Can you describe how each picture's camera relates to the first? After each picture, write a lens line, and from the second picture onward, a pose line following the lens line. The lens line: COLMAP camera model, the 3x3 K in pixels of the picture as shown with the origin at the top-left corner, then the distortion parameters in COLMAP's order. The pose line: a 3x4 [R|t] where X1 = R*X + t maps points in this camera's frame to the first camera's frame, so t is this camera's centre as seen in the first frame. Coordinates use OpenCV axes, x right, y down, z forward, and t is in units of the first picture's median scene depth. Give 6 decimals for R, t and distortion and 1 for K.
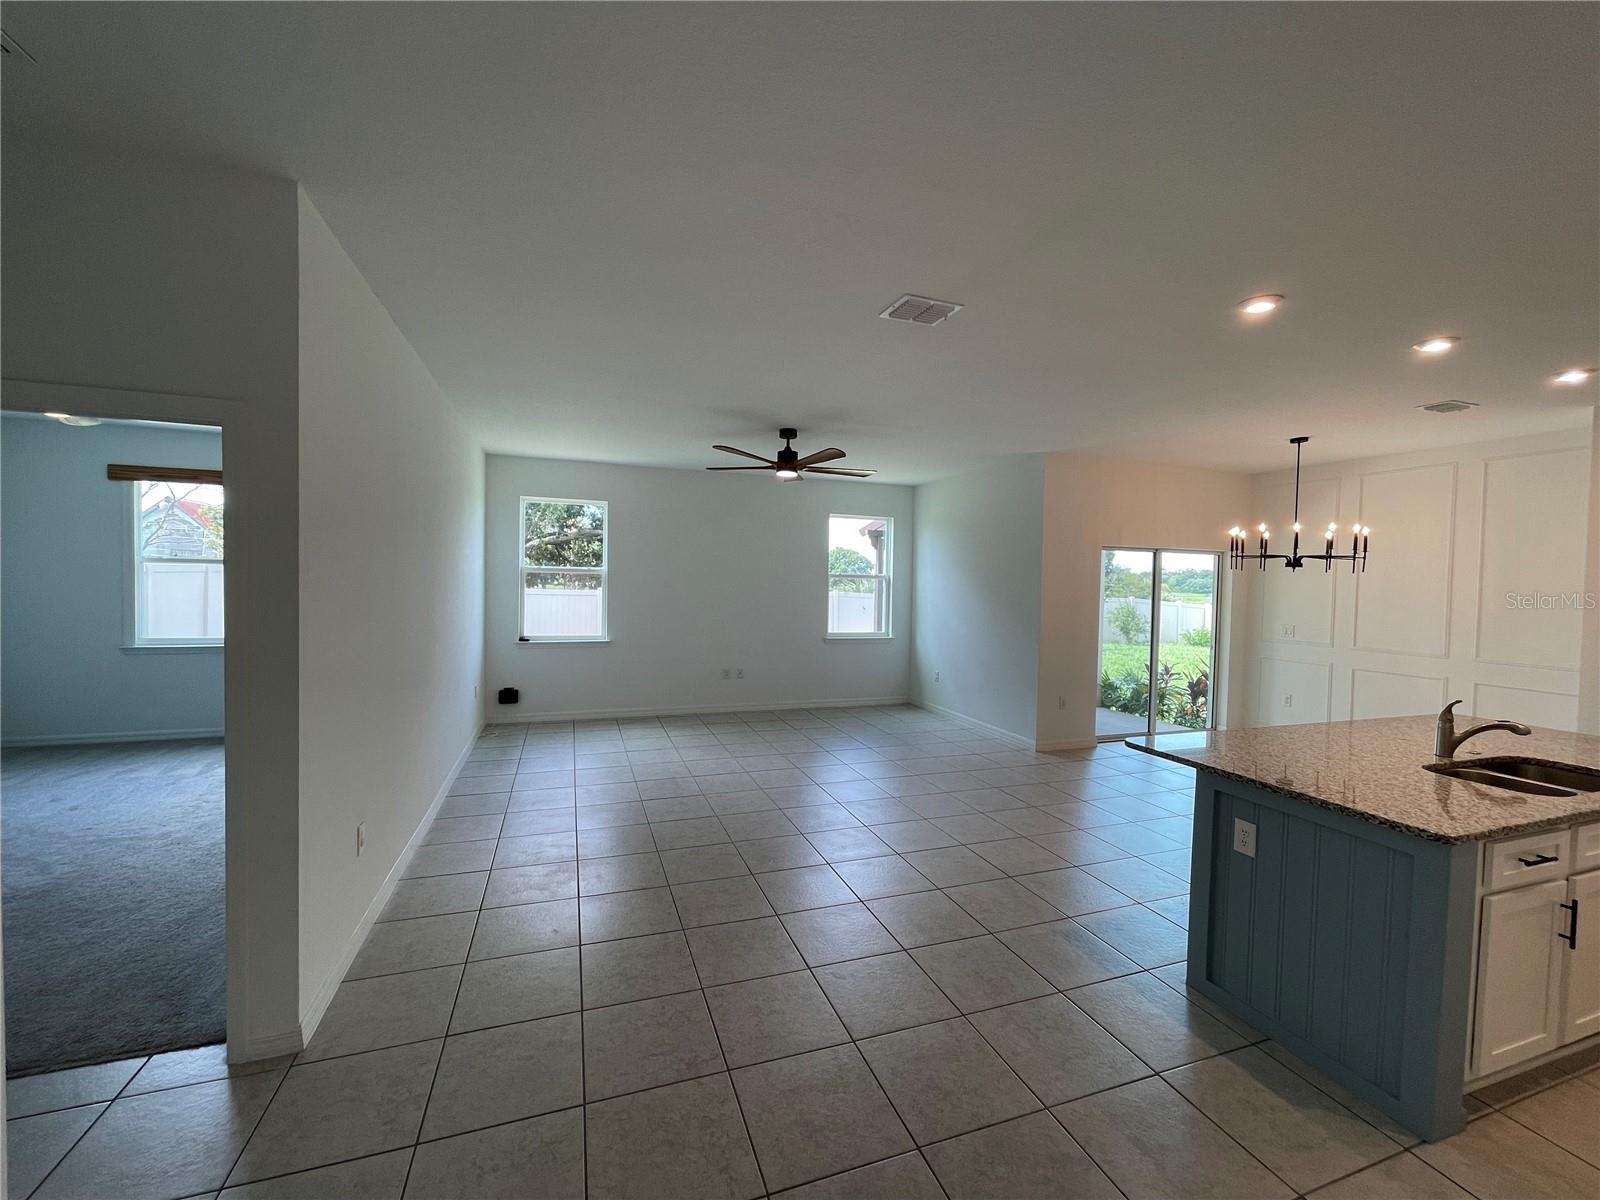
lens RADIAL K [[646.2, 0, 796.6], [0, 646.2, 597.8], [0, 0, 1]] dist [-0.003575, -0.000072]
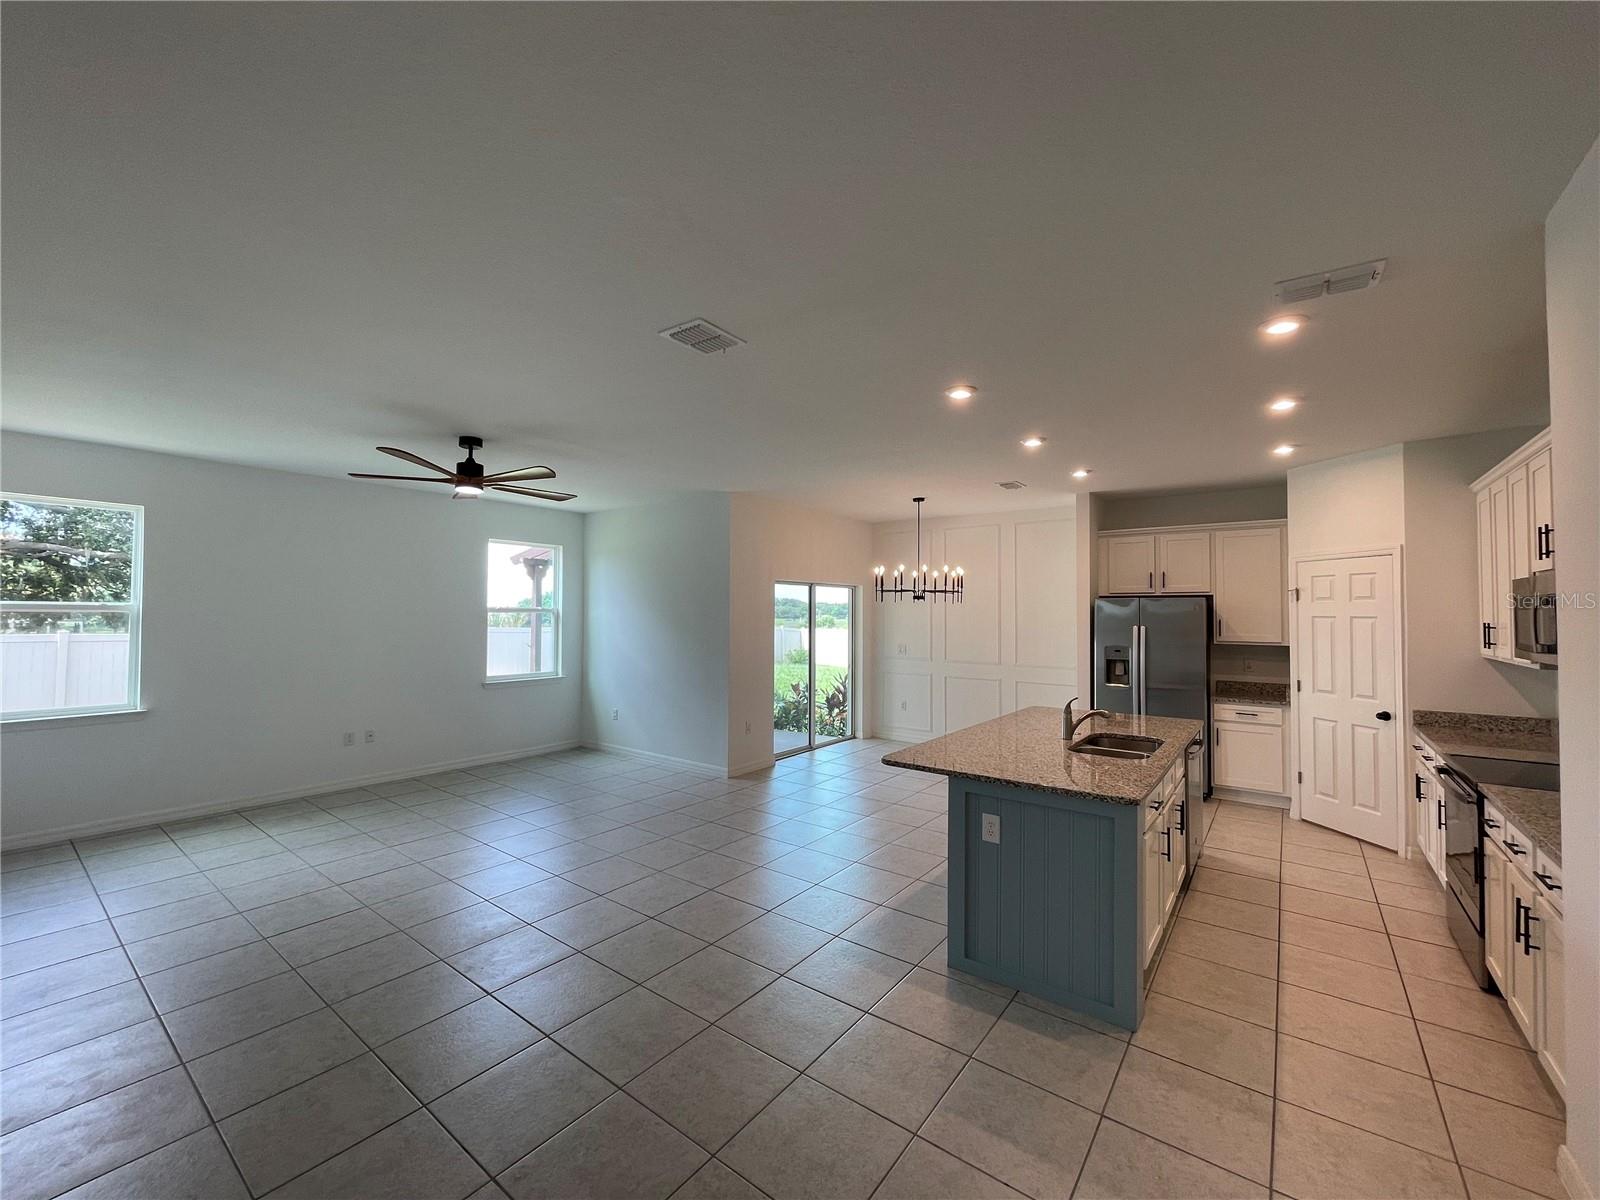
lens RADIAL K [[646.2, 0, 797.0], [0, 646.2, 599.4], [0, 0, 1]] dist [-0.003575, -0.000072]
pose [[0.835380, -0.003519, 0.549661, -0.099332], [0.026992, 0.999036, -0.034627, -0.008649], [-0.549009, 0.043763, 0.834670, 0.062795]]
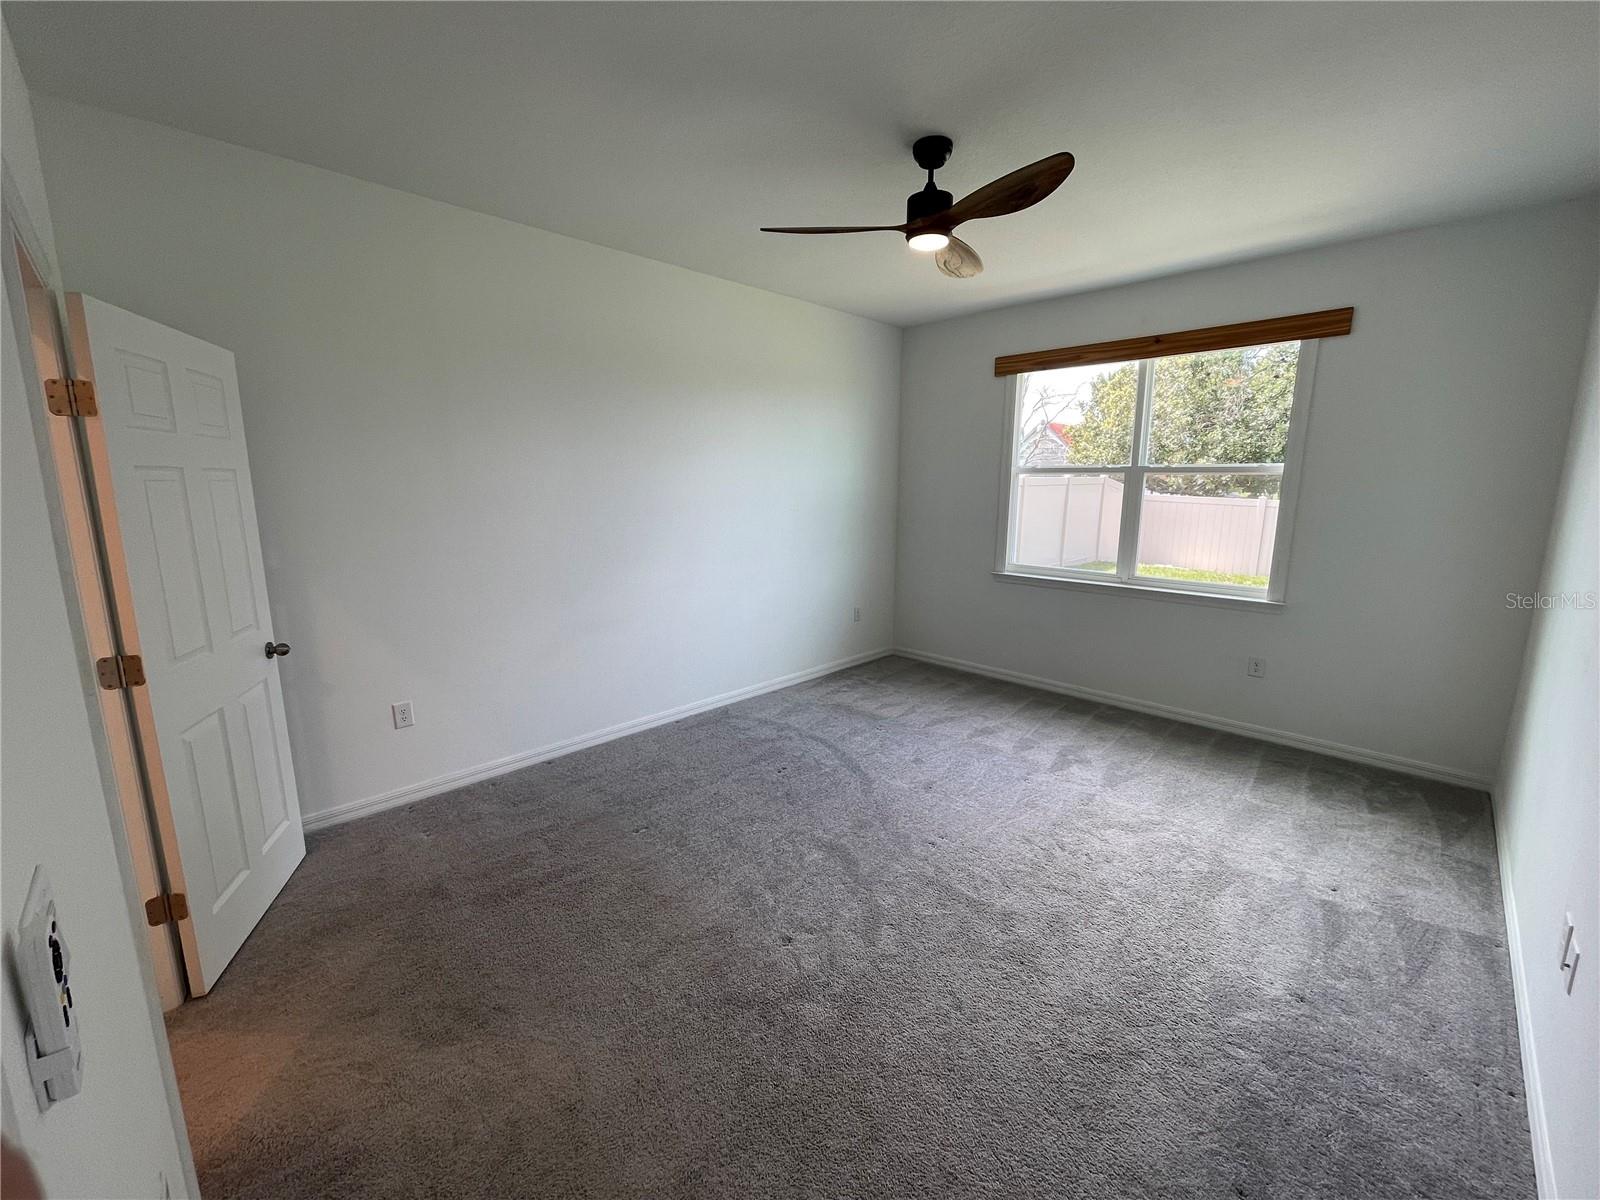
lens RADIAL K [[646.2, 0, 796.9], [0, 646.2, 599.4], [0, 0, 1]] dist [-0.003575, -0.000072]
pose [[0.431202, 0.143092, -0.890836, -0.353710], [-0.020059, 0.988620, 0.149090, -0.011863], [0.902032, -0.046419, 0.429166, 0.357417]]
